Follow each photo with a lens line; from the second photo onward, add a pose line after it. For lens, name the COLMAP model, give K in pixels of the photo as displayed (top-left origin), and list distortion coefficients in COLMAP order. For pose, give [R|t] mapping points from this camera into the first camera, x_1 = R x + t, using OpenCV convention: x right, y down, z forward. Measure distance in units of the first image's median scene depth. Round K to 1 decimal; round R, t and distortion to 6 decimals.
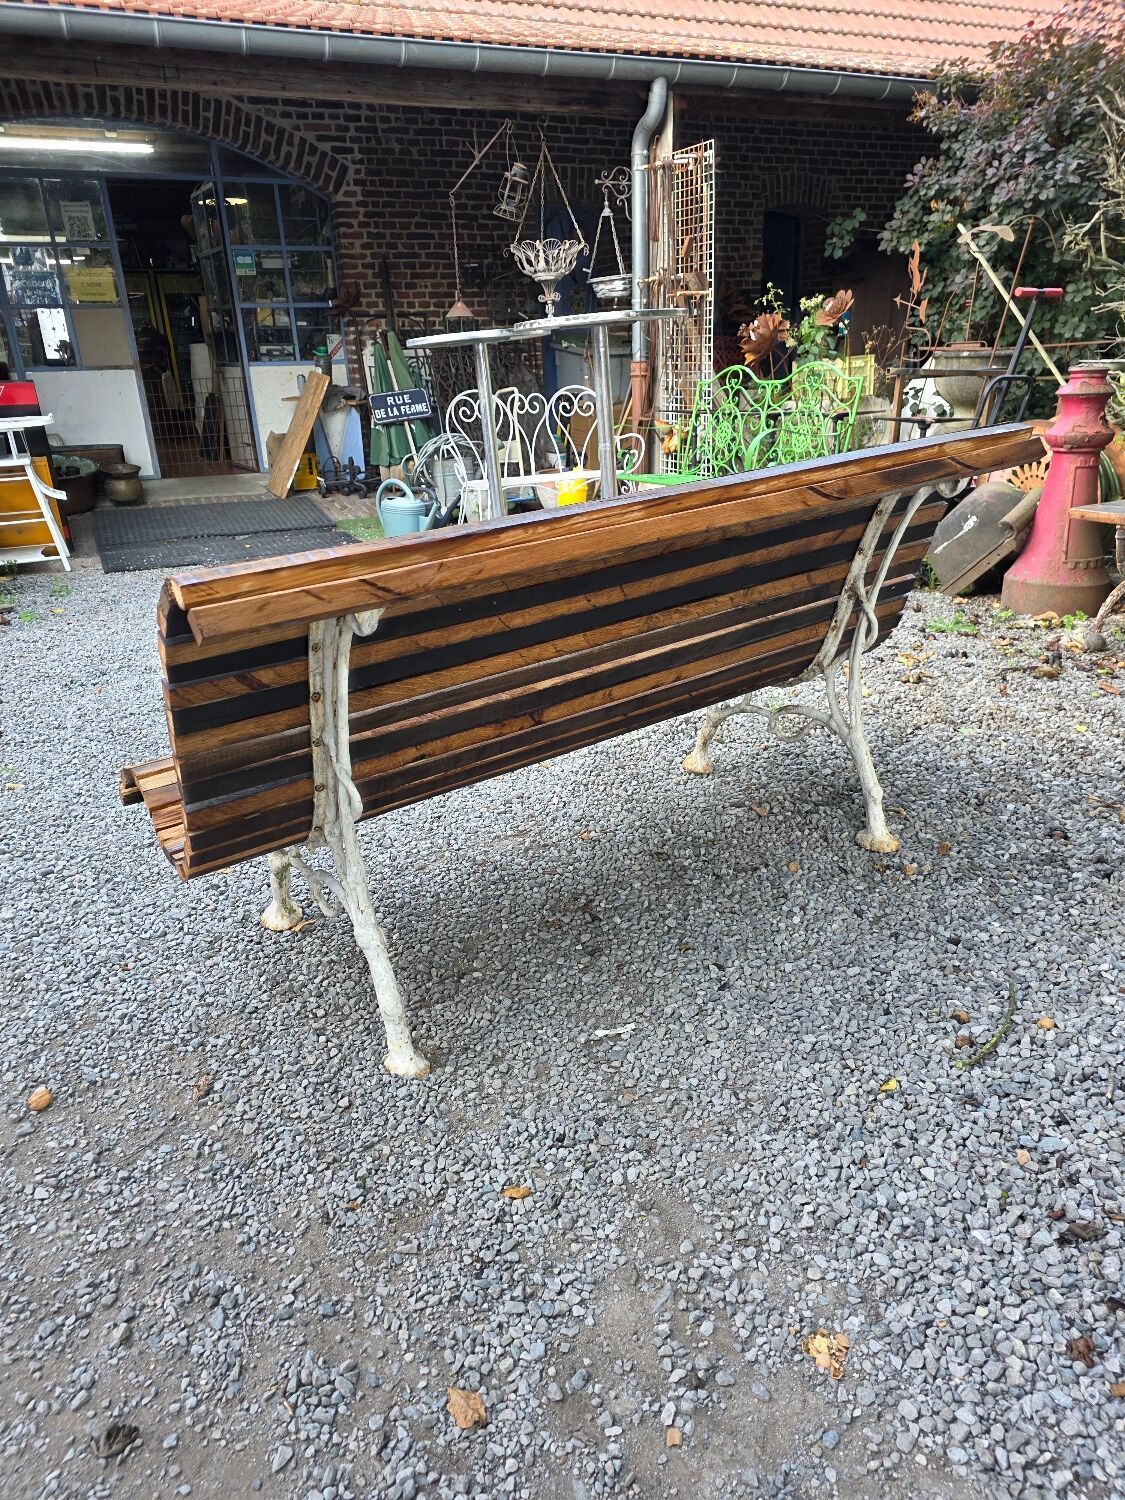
lens RADIAL K [[1014.4, 0, 550.2], [0, 1014.4, 762.0], [0, 0, 1]] dist [0.040110, -0.035892]
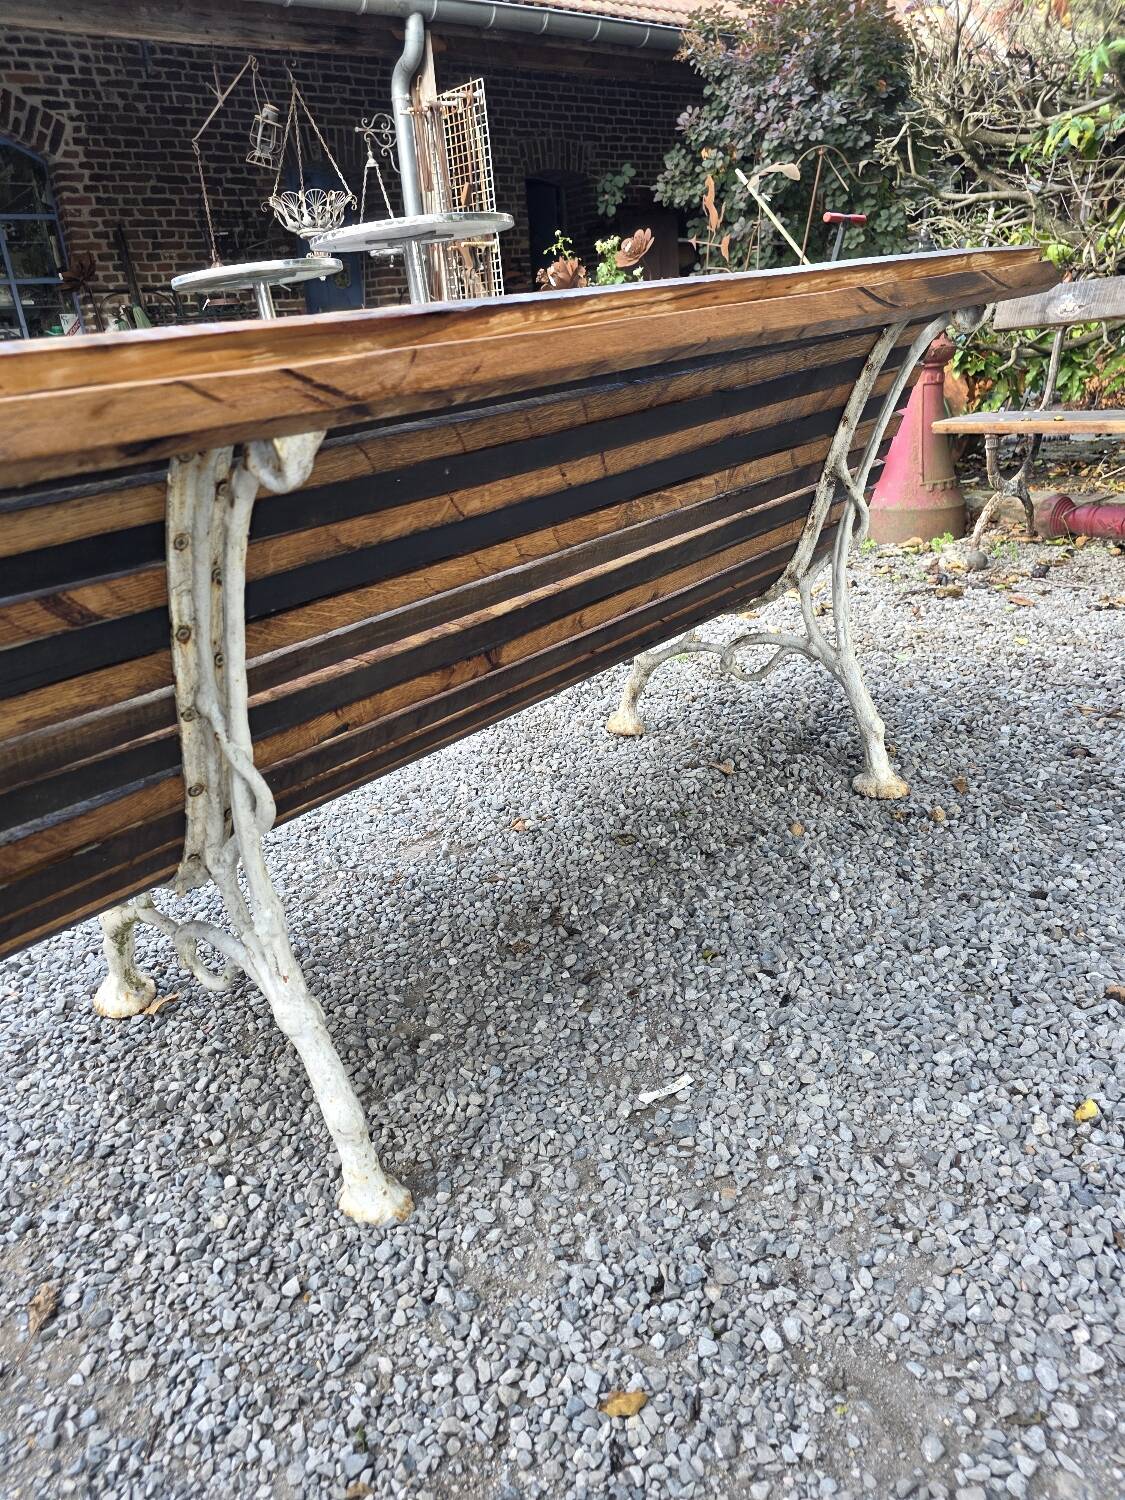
lens RADIAL K [[1024.6, 0, 536.1], [0, 1024.6, 742.9], [0, 0, 1]] dist [0.035386, -0.025262]
pose [[0.976499, -0.112547, 0.183801, -0.113166], [0.116104, 0.993199, -0.008667, 0.022075], [-0.181576, 0.029803, 0.982925, 0.287458]]
